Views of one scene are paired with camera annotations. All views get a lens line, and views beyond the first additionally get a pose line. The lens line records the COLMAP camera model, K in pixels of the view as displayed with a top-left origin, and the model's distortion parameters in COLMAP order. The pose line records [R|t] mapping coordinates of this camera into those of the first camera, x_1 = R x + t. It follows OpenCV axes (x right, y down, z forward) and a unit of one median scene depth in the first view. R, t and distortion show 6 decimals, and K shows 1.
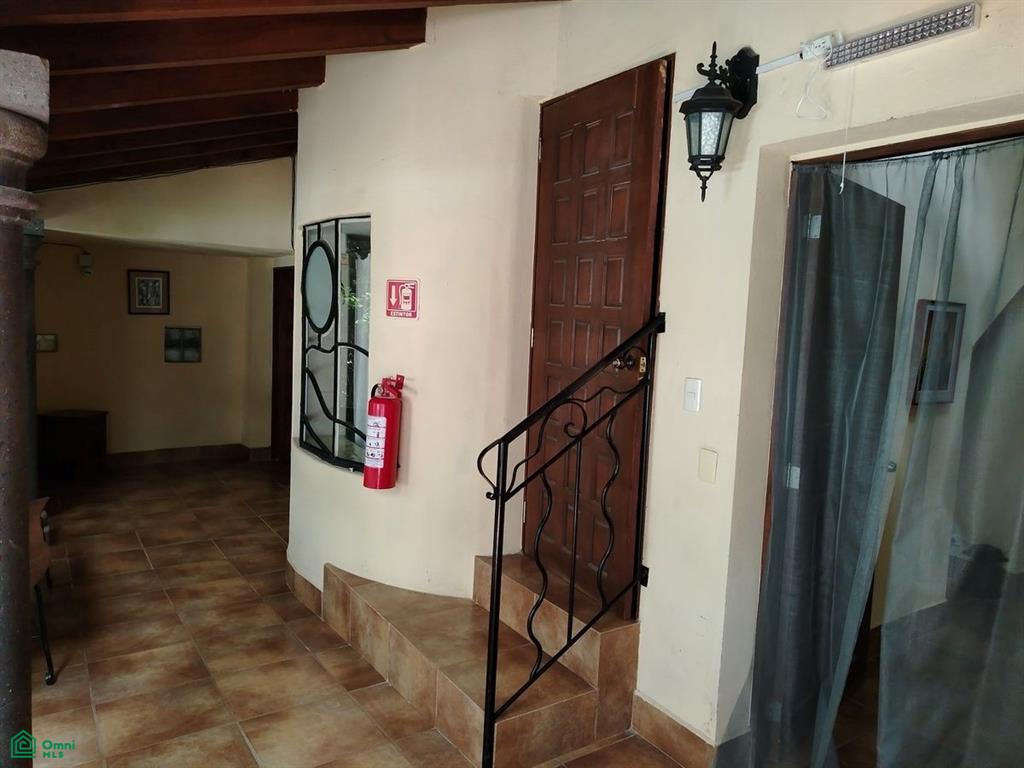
lens RADIAL K [[689.9, 0, 512.0], [0, 689.9, 386.3], [0, 0, 1]] dist [0.096918, -0.142595]
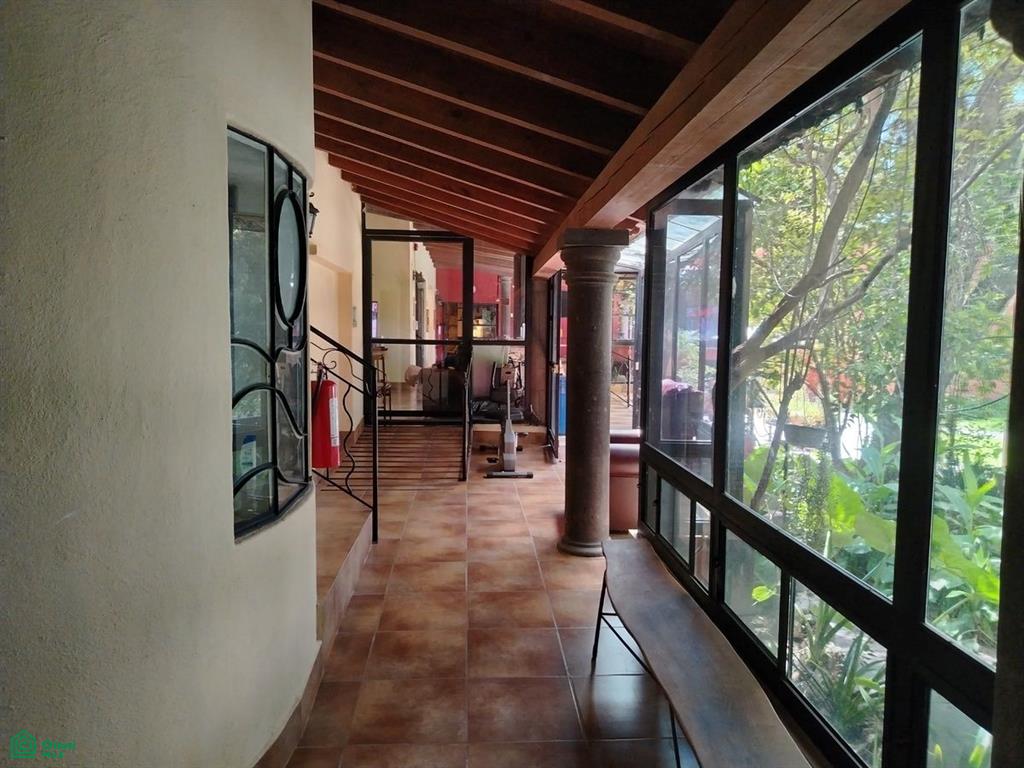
lens RADIAL K [[689.9, 0, 512.0], [0, 689.9, 386.3], [0, 0, 1]] dist [0.096918, -0.142595]
pose [[-0.859230, -0.096351, 0.502435, -0.976417], [-0.004825, 0.983587, 0.180369, -0.169716], [-0.511567, 0.152554, -0.845592, 1.778121]]
